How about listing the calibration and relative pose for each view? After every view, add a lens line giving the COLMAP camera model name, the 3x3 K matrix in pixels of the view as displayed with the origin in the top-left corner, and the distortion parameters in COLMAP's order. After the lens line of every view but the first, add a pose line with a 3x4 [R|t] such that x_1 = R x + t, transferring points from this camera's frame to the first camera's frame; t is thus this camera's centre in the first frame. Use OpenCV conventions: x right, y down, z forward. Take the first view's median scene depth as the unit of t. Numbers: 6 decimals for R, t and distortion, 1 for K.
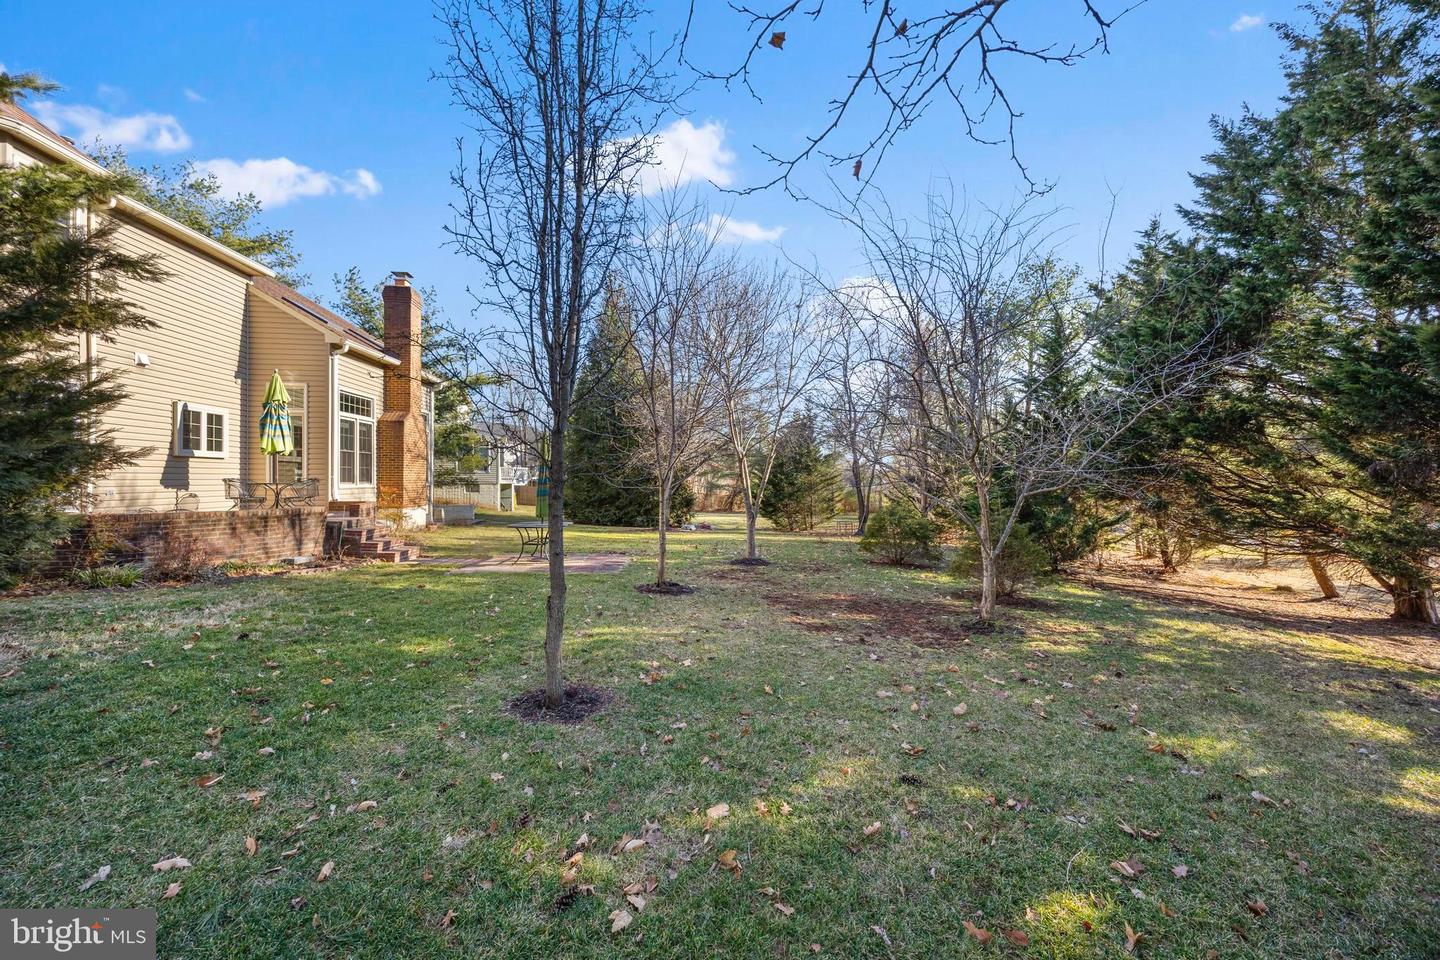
lens RADIAL K [[542.8, 0, 720.0], [0, 542.8, 480.0], [0, 0, 1]] dist [0.000233, 0.000055]
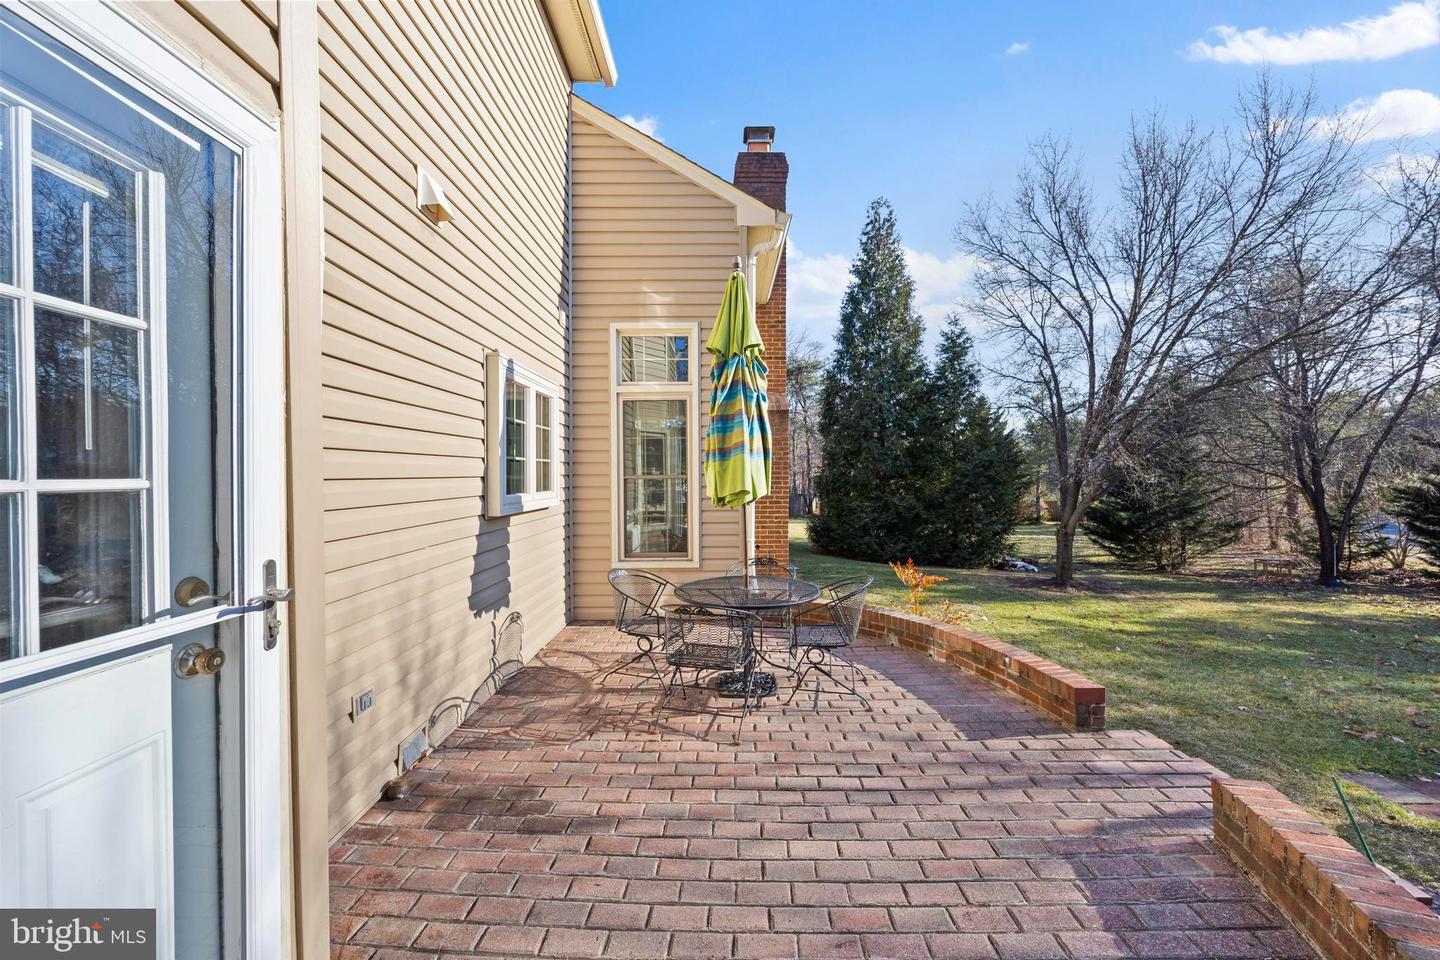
lens RADIAL K [[542.8, 0, 720.0], [0, 542.8, 480.0], [0, 0, 1]] dist [0.000233, 0.000055]
pose [[0.992161, -0.013383, -0.124251, -0.769405], [0.014564, 0.999857, 0.008599, -0.063343], [0.124119, -0.010341, 0.992214, 0.640770]]
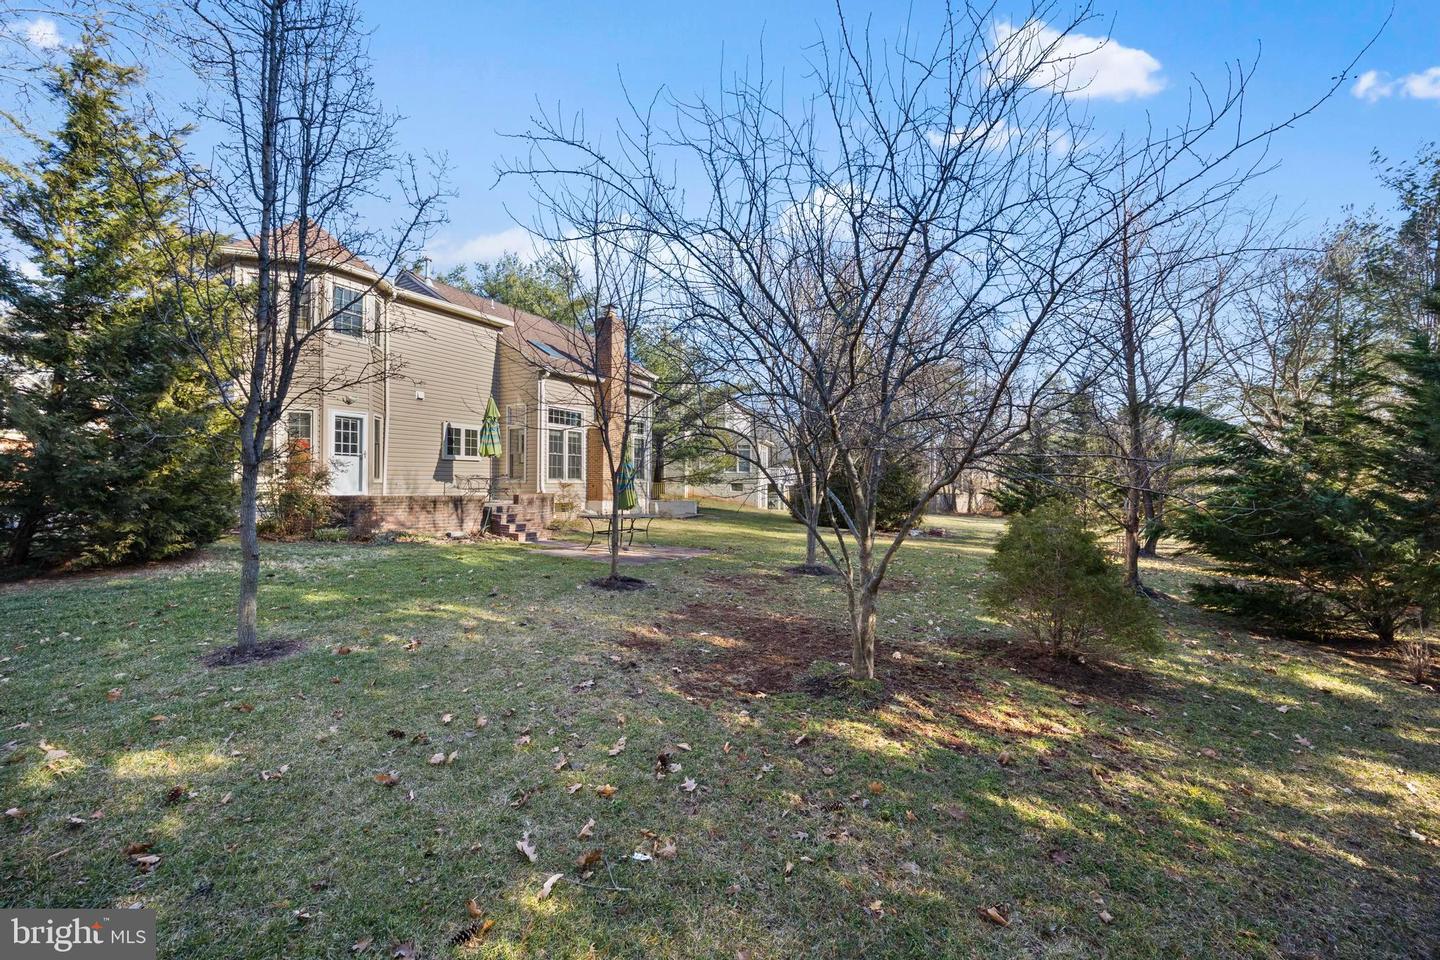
lens RADIAL K [[542.8, 0, 720.0], [0, 542.8, 480.0], [0, 0, 1]] dist [0.000233, 0.000055]
pose [[0.820856, 0.001658, -0.571133, 0.419825], [-0.004098, 0.999987, -0.002987, 0.011783], [0.571121, 0.004792, 0.820852, 0.208928]]
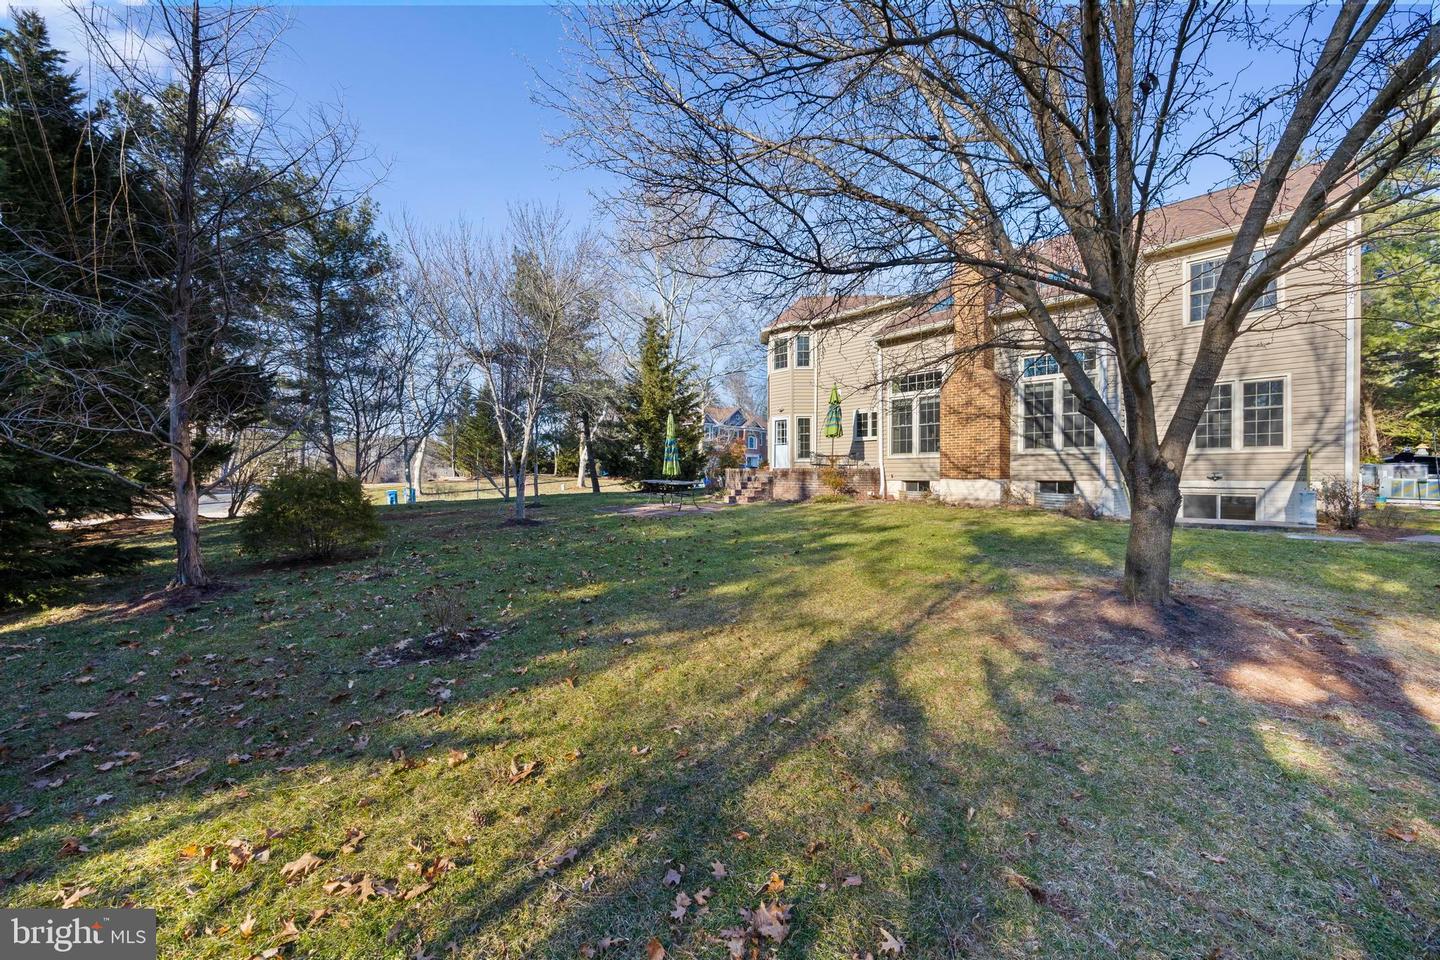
lens RADIAL K [[542.8, 0, 720.0], [0, 542.8, 480.0], [0, 0, 1]] dist [0.000233, 0.000055]
pose [[-0.810688, 0.005669, -0.585451, 0.346635], [-0.002663, 0.999907, 0.013370, 0.053807], [0.585472, 0.012398, -0.810597, 2.018389]]
